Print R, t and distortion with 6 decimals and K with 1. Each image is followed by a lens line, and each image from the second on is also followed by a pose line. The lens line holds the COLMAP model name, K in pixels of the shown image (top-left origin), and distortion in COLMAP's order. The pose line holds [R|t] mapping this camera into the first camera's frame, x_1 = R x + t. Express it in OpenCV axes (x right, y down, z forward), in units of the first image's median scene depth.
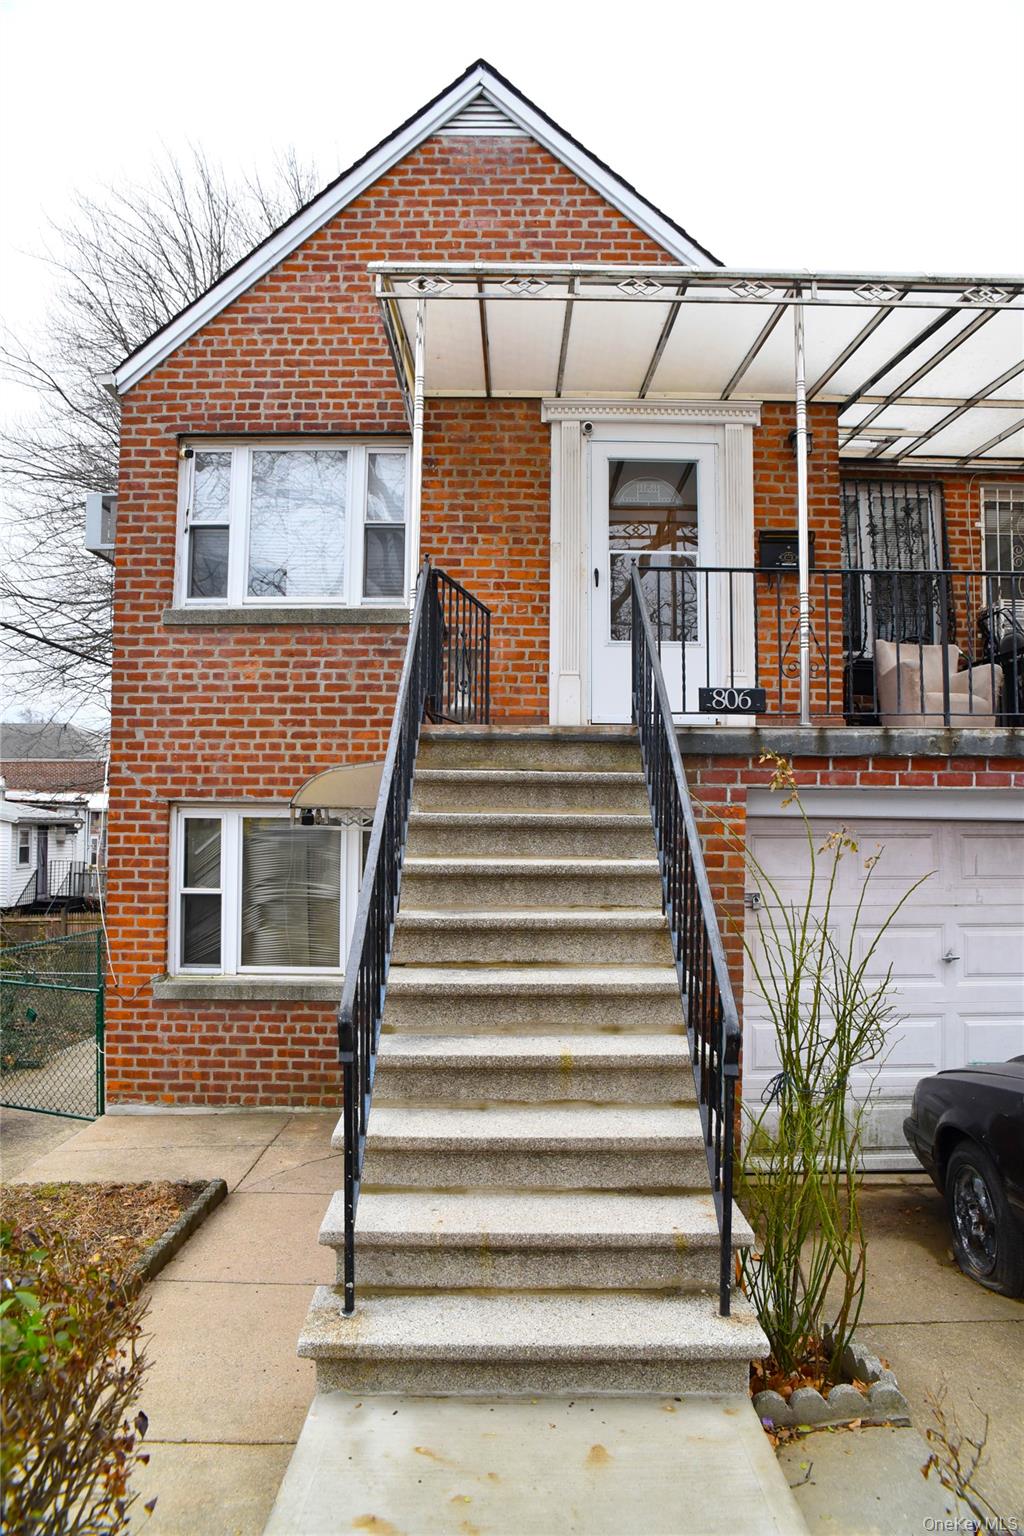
lens RADIAL K [[1045.0, 0, 516.1], [0, 1045.0, 770.8], [0, 0, 1]] dist [-0.121018, 0.100811]
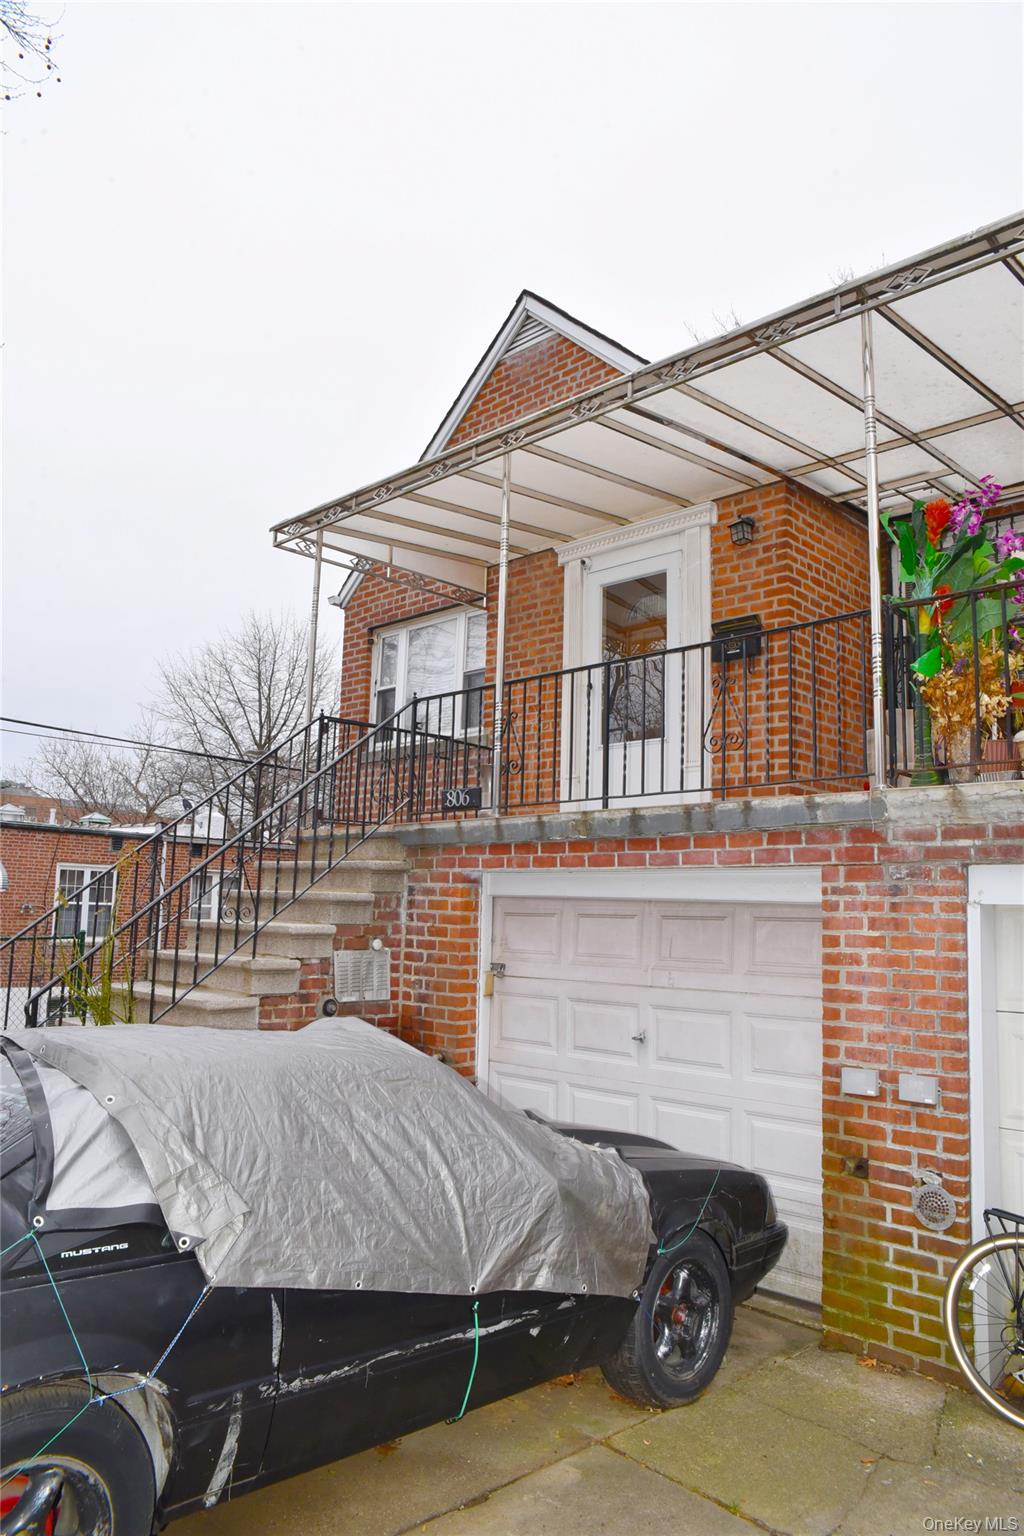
lens RADIAL K [[1045.0, 0, 516.1], [0, 1045.0, 770.8], [0, 0, 1]] dist [-0.121018, 0.100811]
pose [[0.714938, -0.081999, -0.694363, 0.802349], [0.012893, 0.994477, -0.104164, 0.019612], [0.699069, 0.065518, 0.712047, 0.130664]]
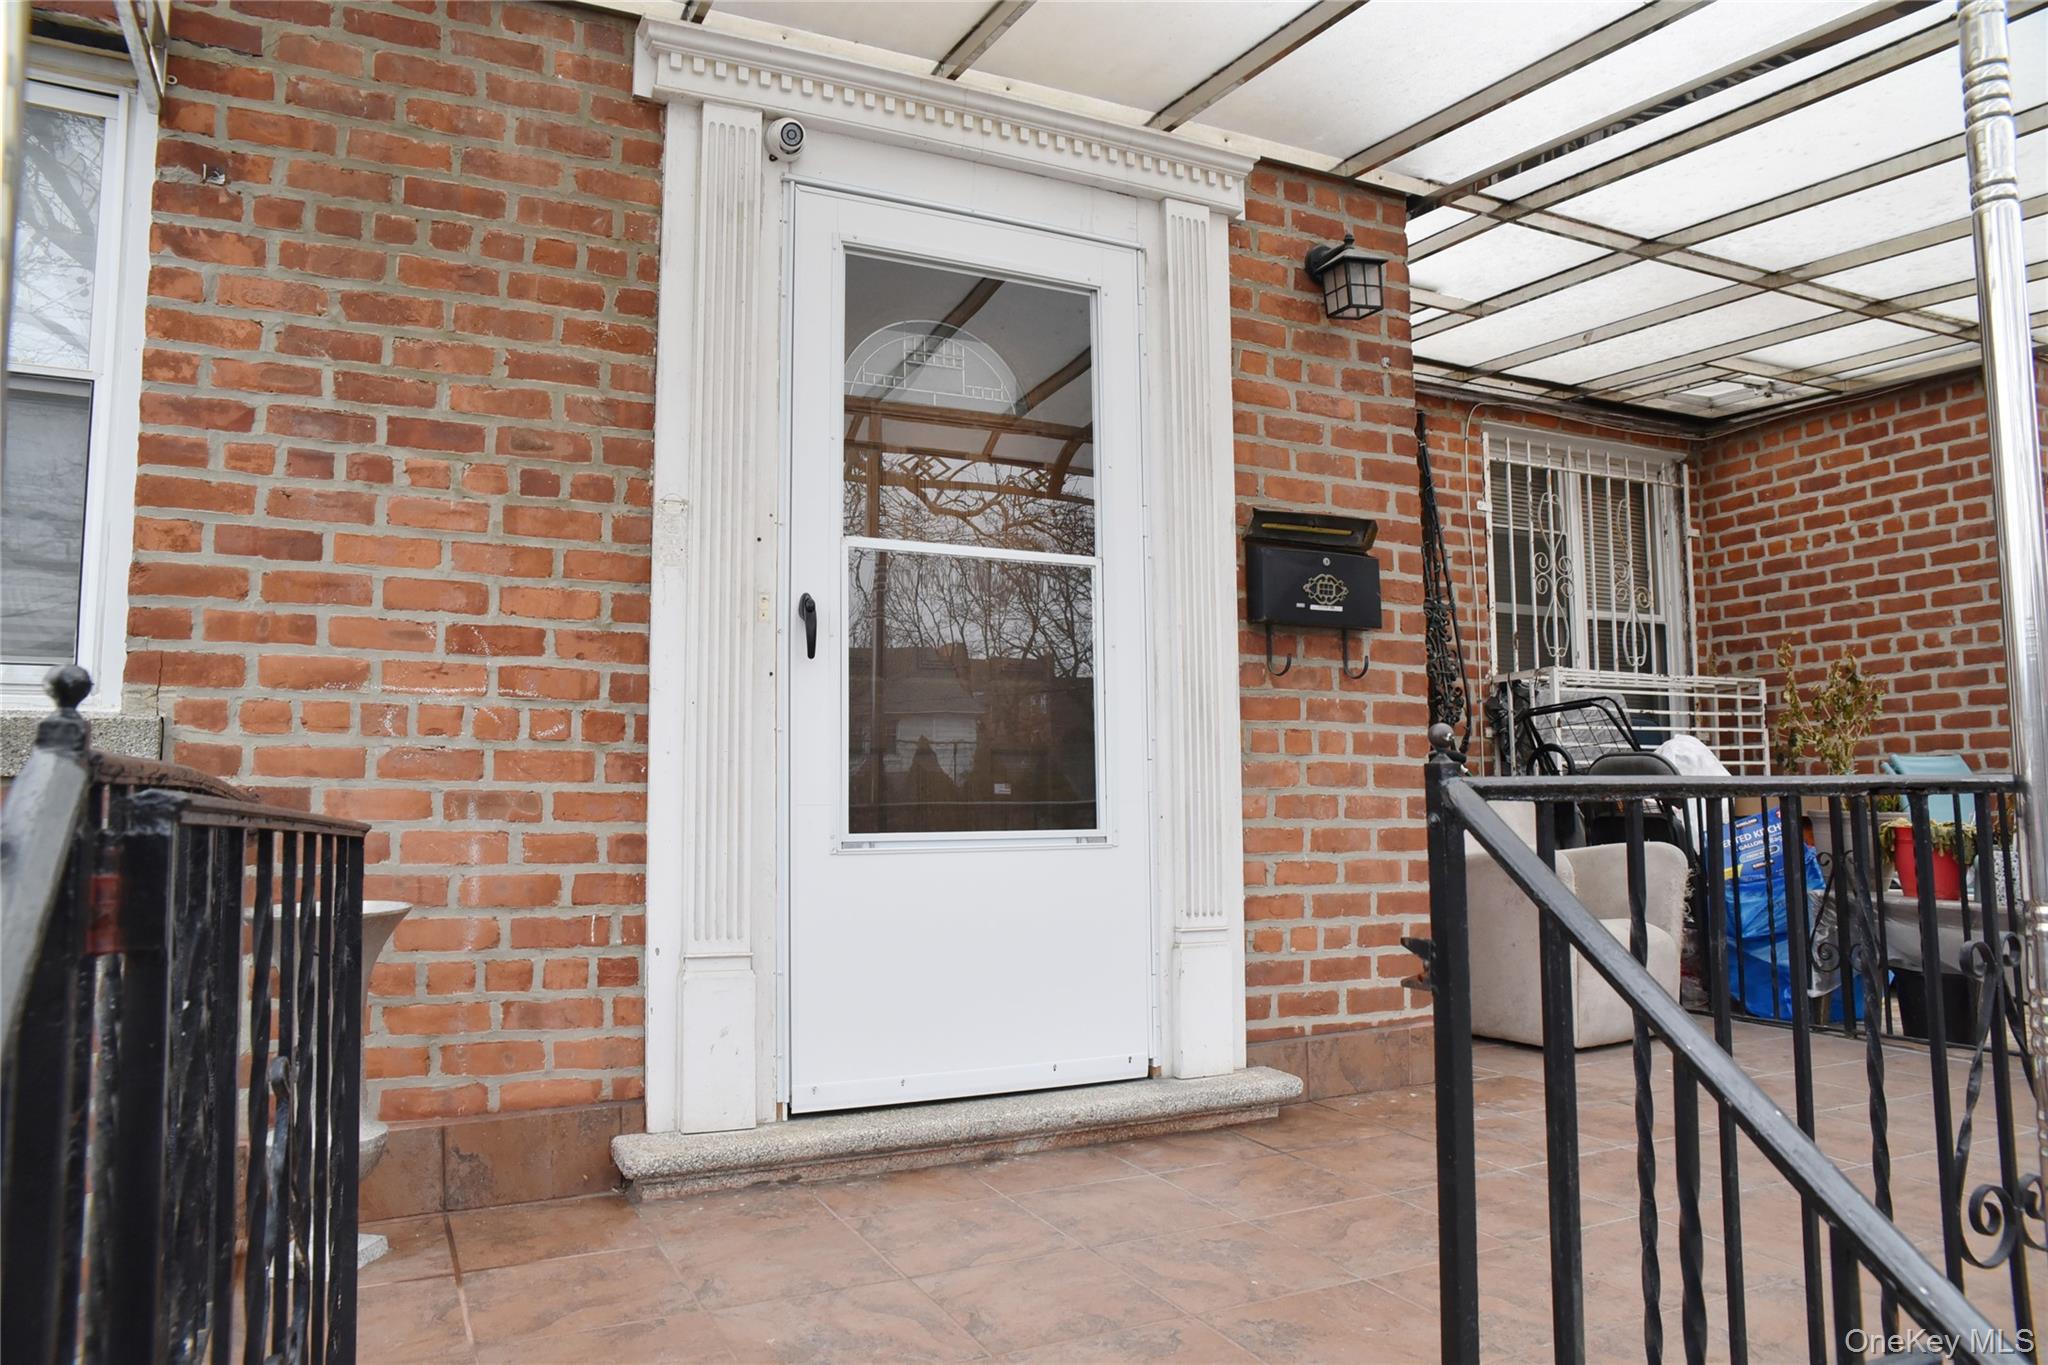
lens RADIAL K [[1393.3, 0, 1021.9], [0, 1393.3, 687.7], [0, 0, 1]] dist [-0.121018, 0.100811]
pose [[0.902459, 0.023062, 0.430157, -0.039810], [-0.004250, 0.998994, -0.044643, -0.148577], [-0.430754, 0.038460, 0.901649, 0.603122]]
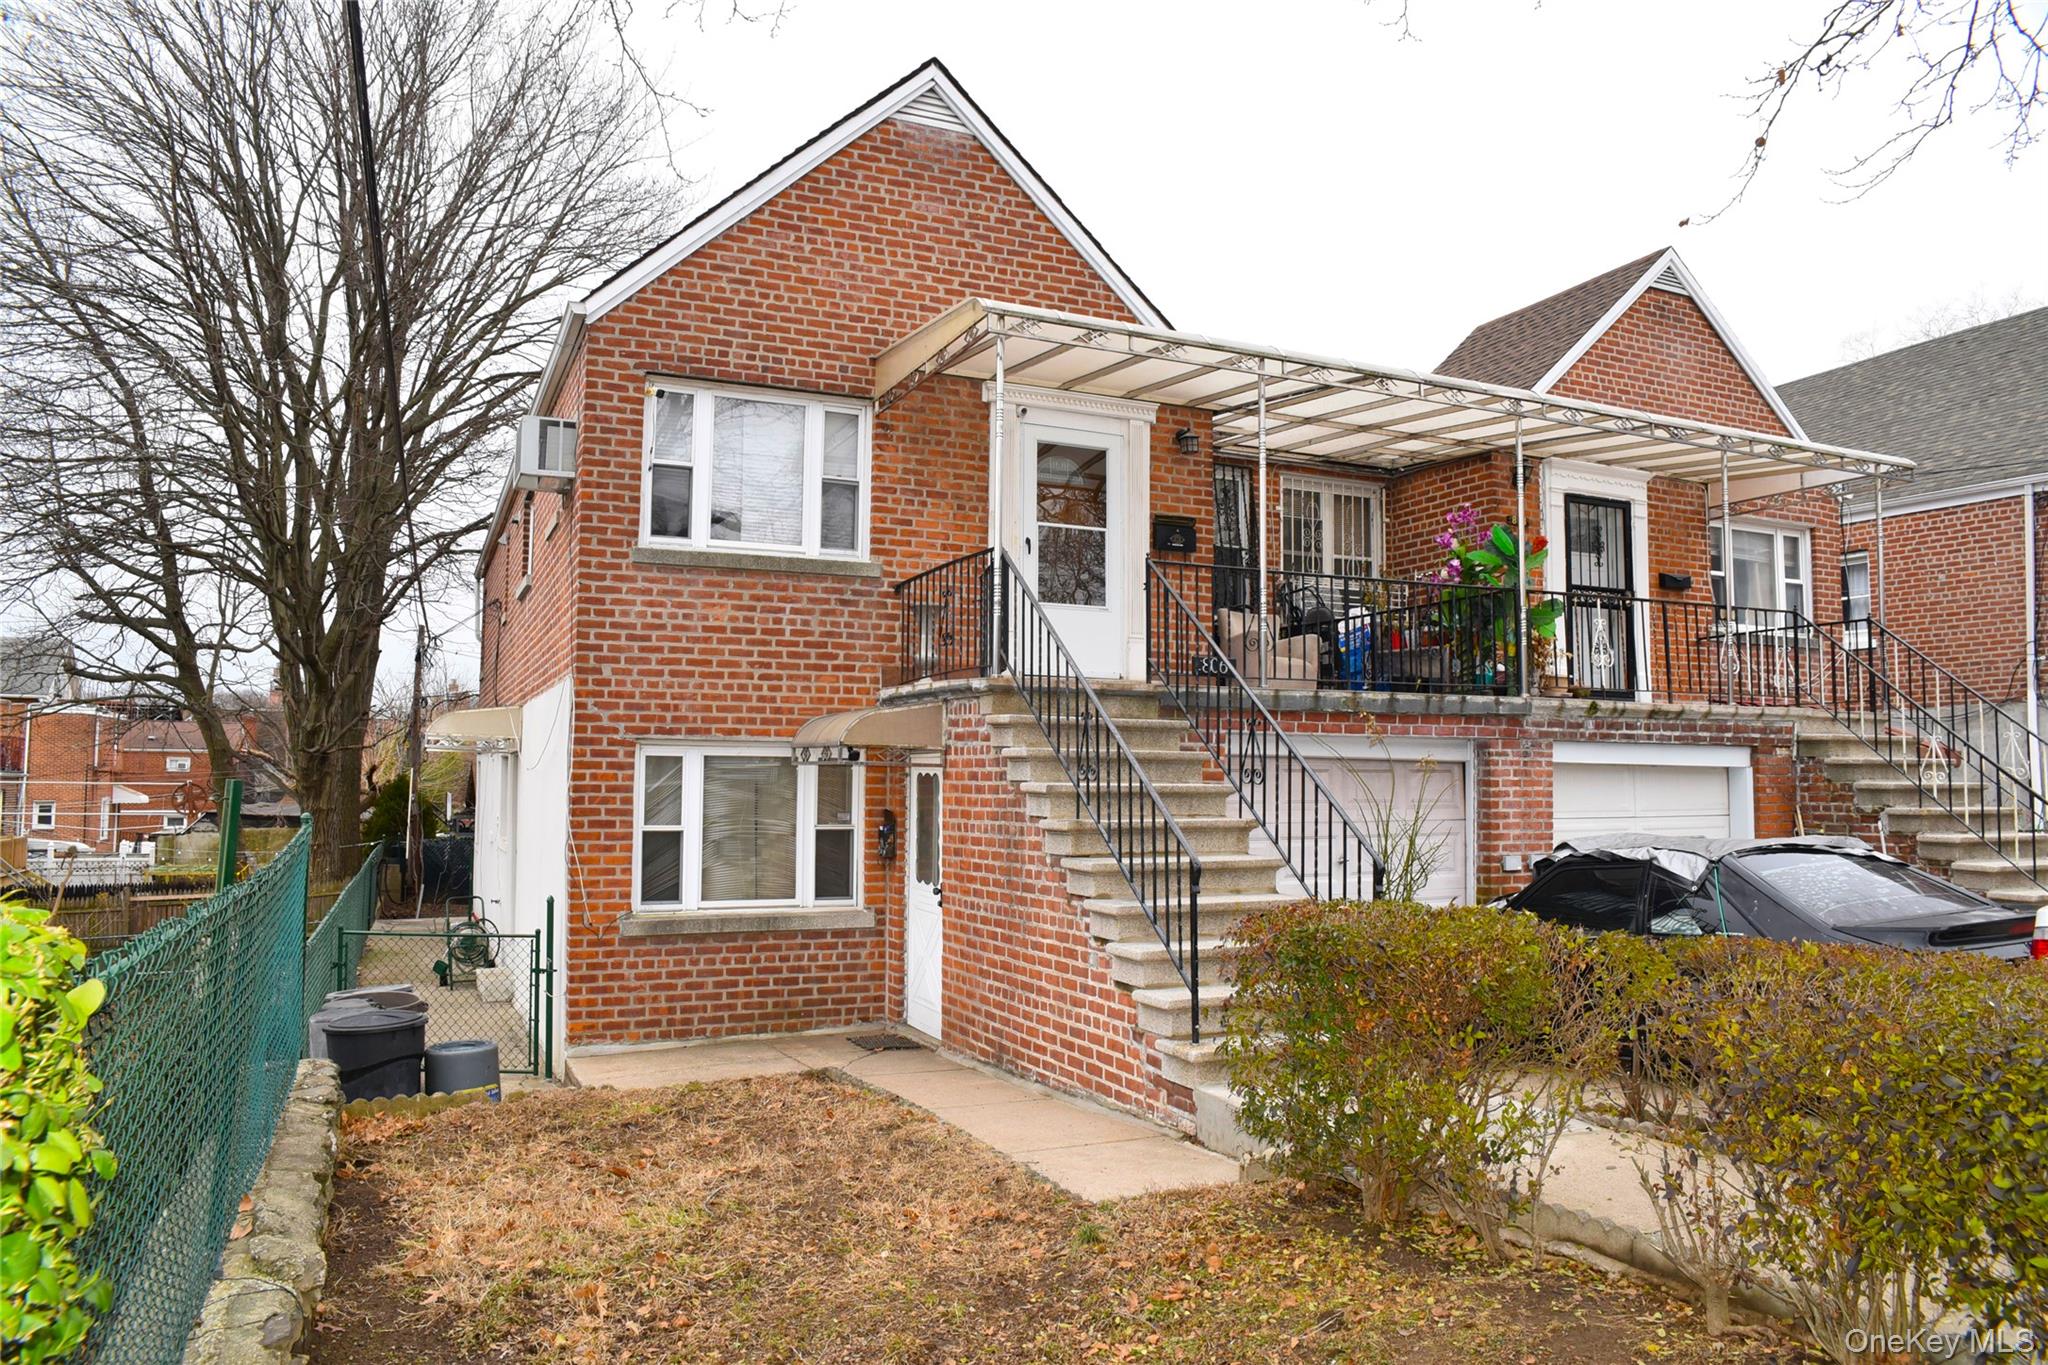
lens RADIAL K [[1393.3, 0, 1021.9], [0, 1393.3, 687.7], [0, 0, 1]] dist [-0.121018, 0.100811]
pose [[0.913109, 0.027276, 0.406801, -0.536002], [-0.019874, 0.999551, -0.022412, 0.002645], [-0.407230, 0.012380, 0.913242, -0.375101]]
